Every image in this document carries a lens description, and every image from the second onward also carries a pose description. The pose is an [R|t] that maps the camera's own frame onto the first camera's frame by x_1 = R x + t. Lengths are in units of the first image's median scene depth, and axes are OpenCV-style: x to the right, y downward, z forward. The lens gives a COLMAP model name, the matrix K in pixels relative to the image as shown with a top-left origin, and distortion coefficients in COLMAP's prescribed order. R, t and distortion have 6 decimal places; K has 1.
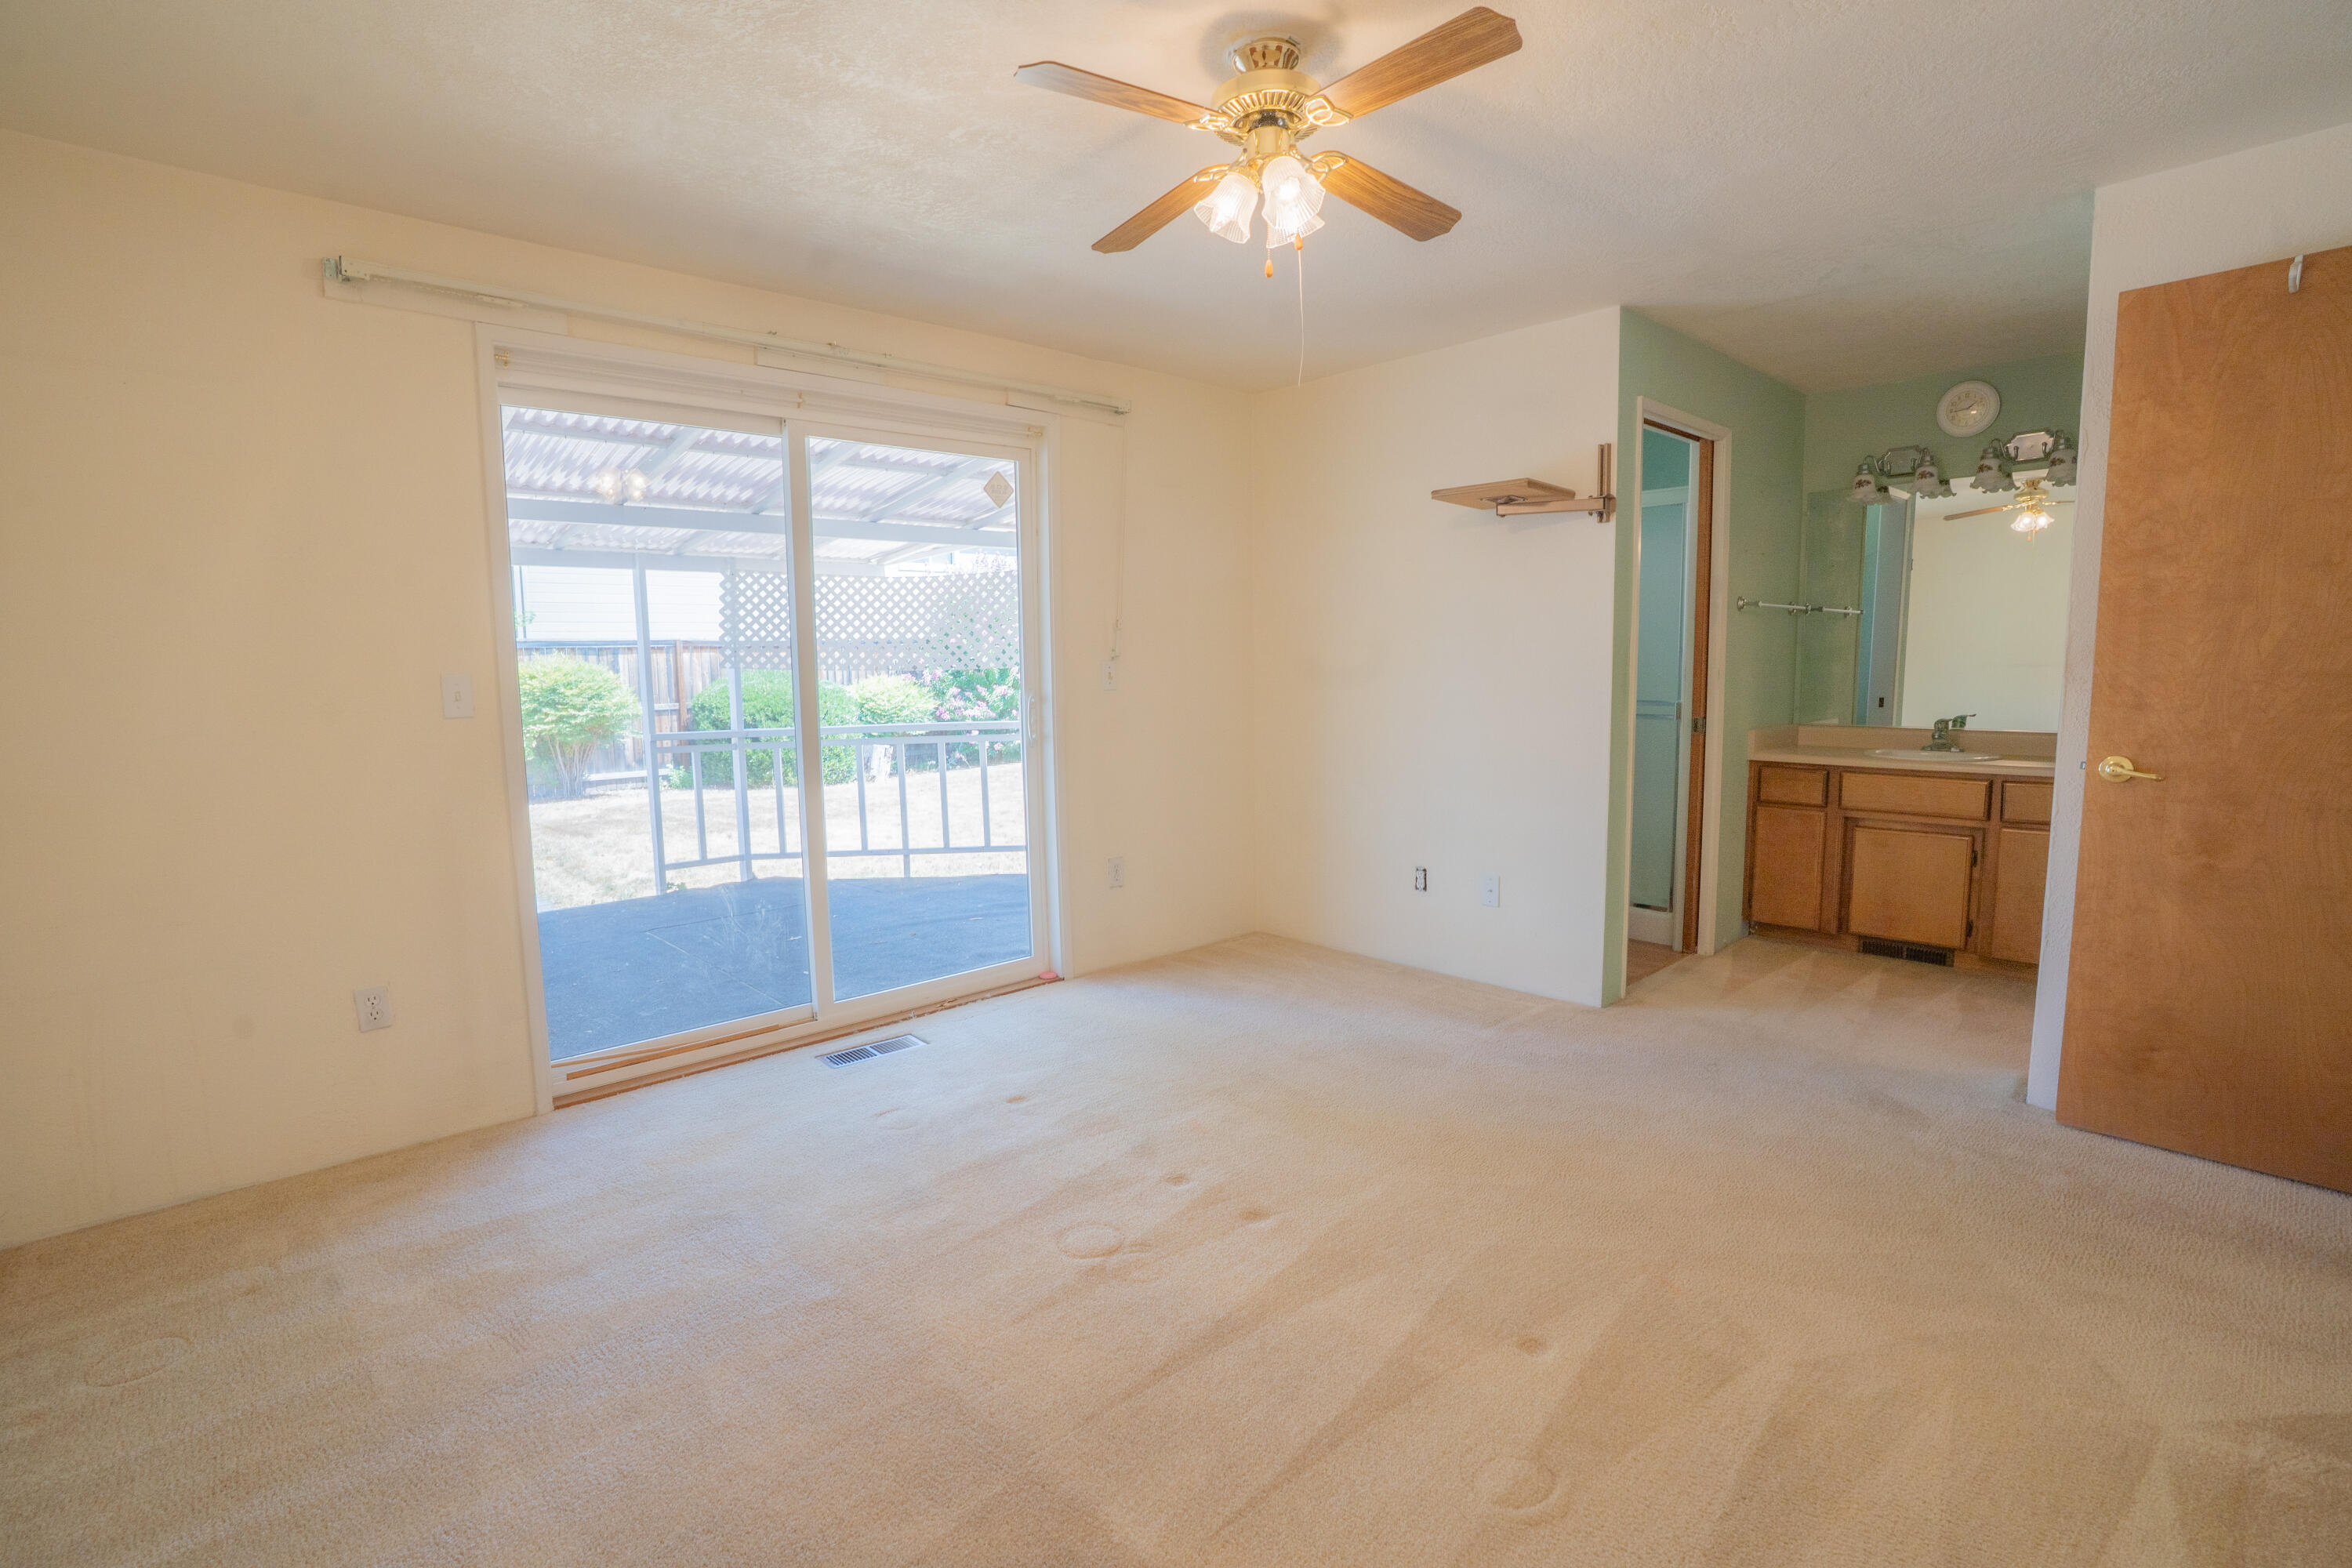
lens RADIAL K [[1098.3, 0, 1176.0], [0, 1098.3, 784.0], [0, 0, 1]] dist [-0.073405, 0.030208]
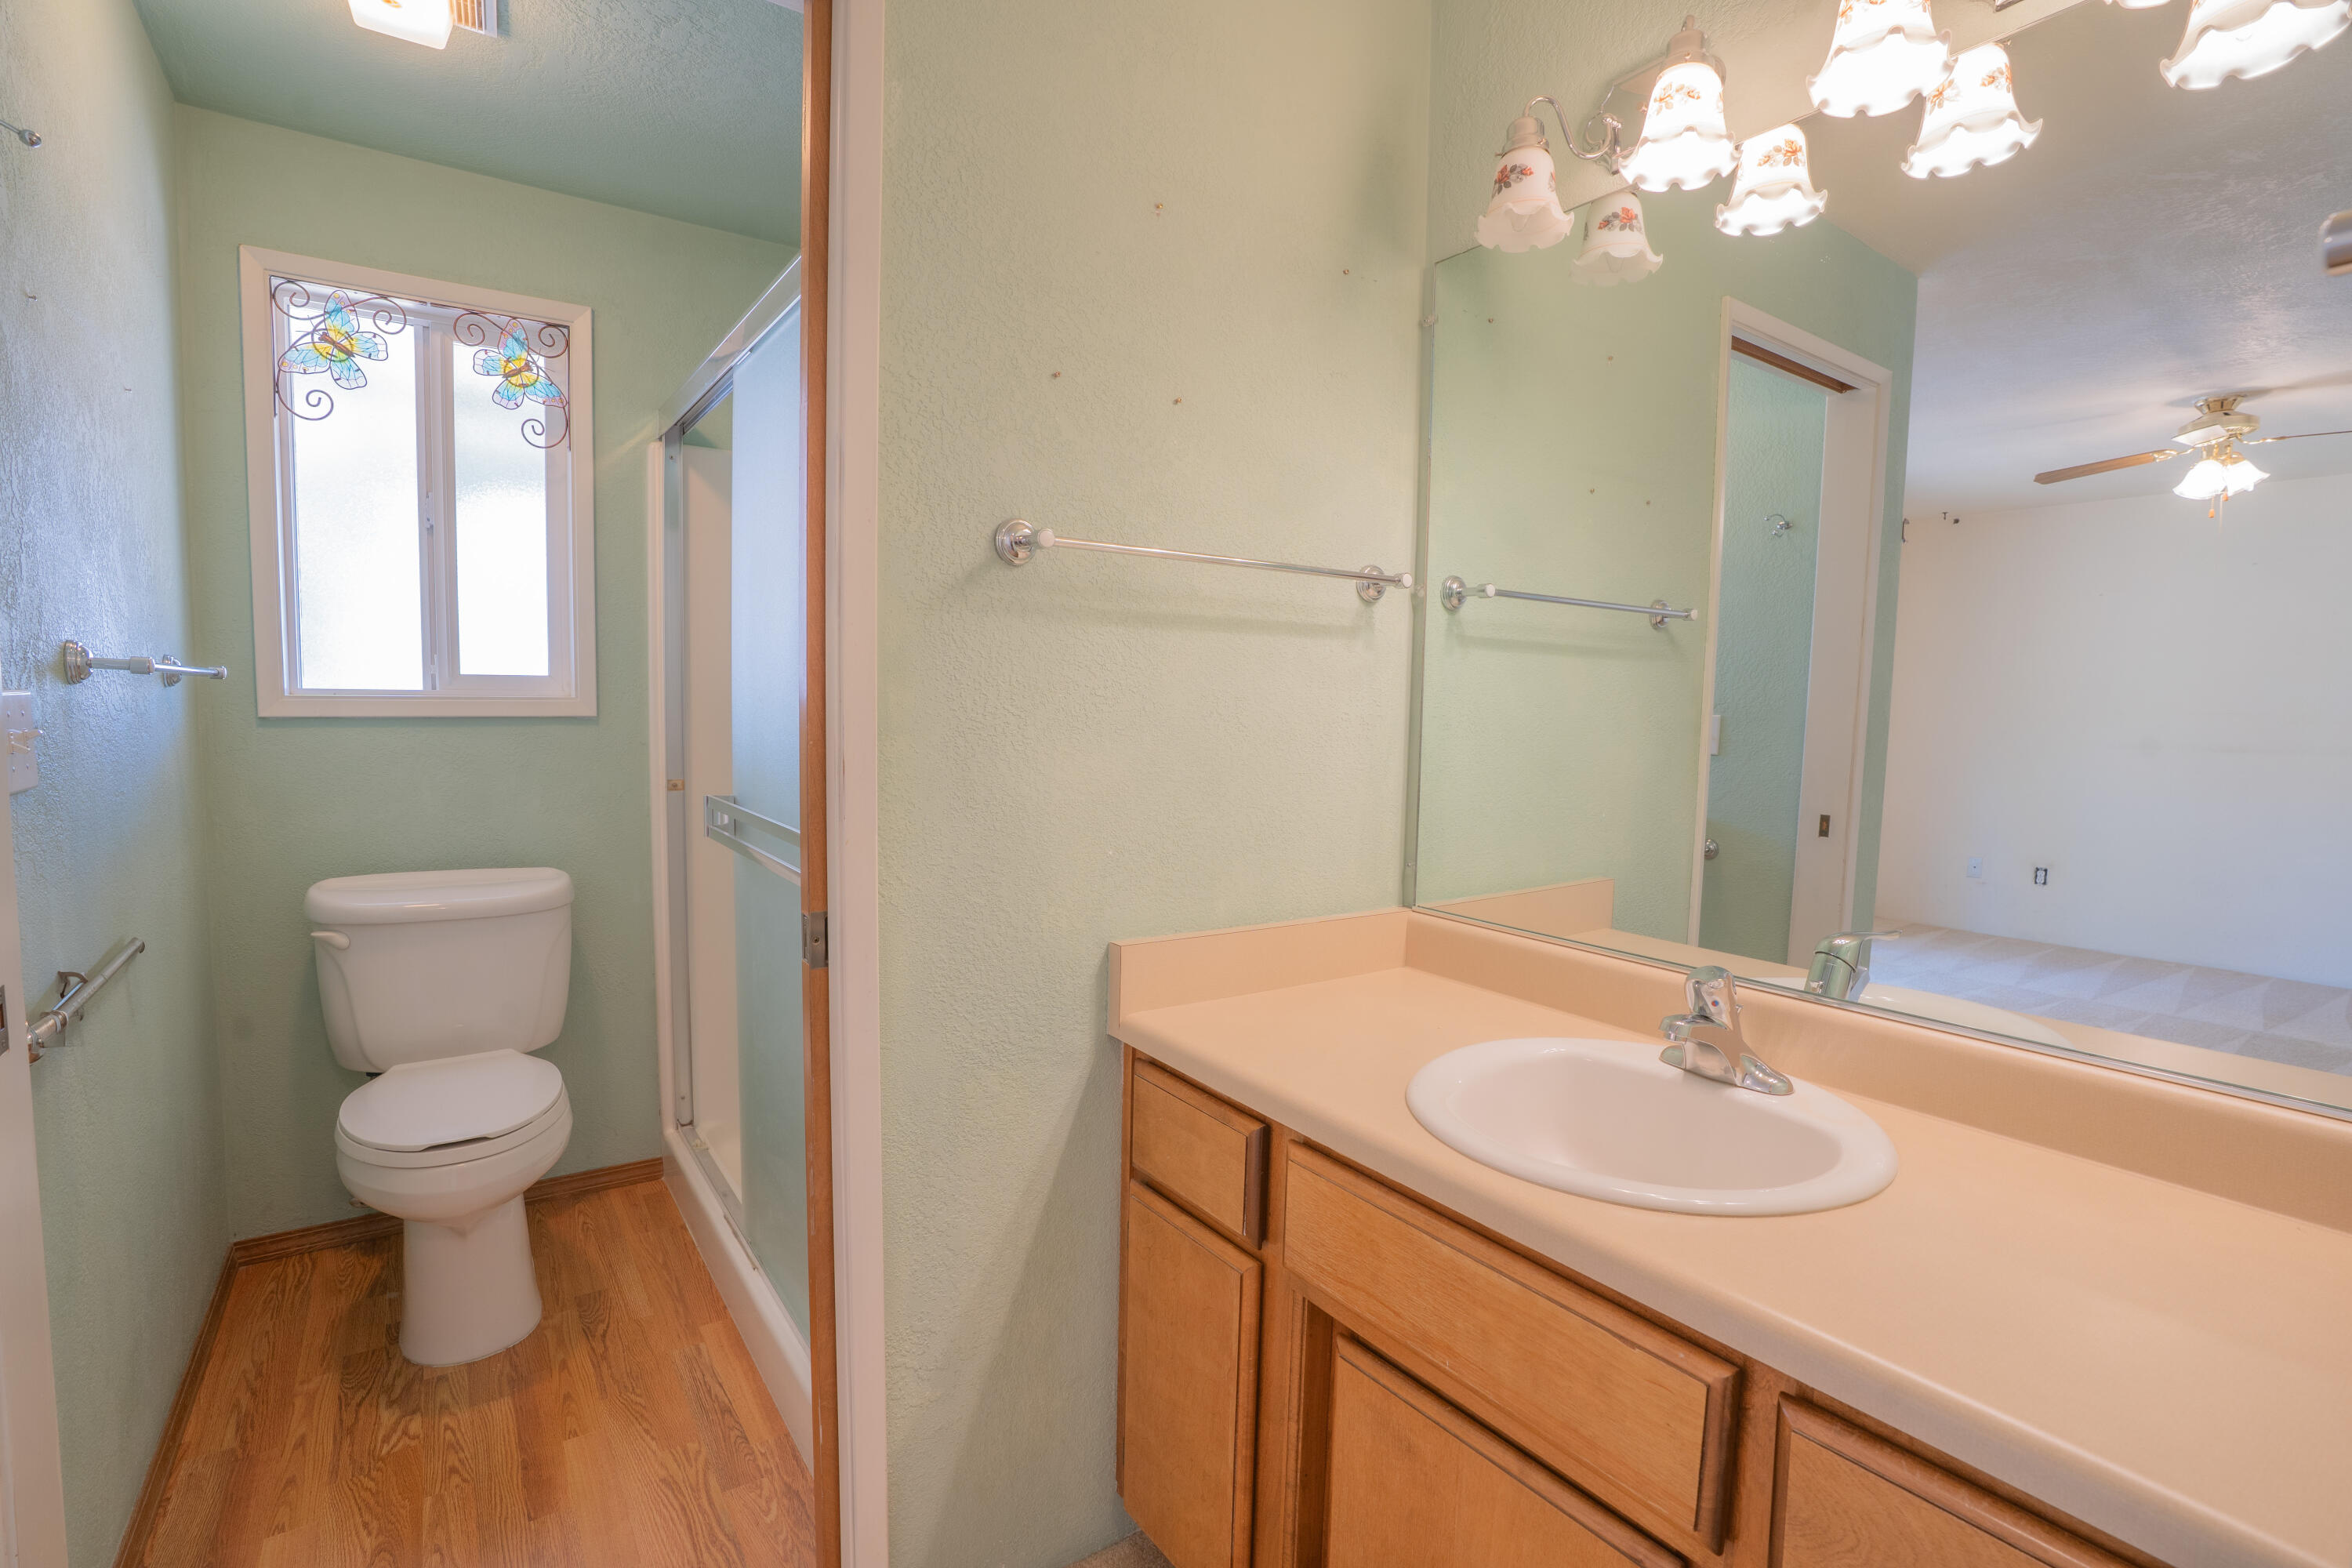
lens RADIAL K [[1098.3, 0, 1176.0], [0, 1098.3, 784.0], [0, 0, 1]] dist [-0.073405, 0.030208]
pose [[0.990776, 0.046454, -0.127300, 0.443324], [-0.051068, 0.998143, -0.033218, -0.065070], [0.125520, 0.039412, 0.991308, 0.509694]]
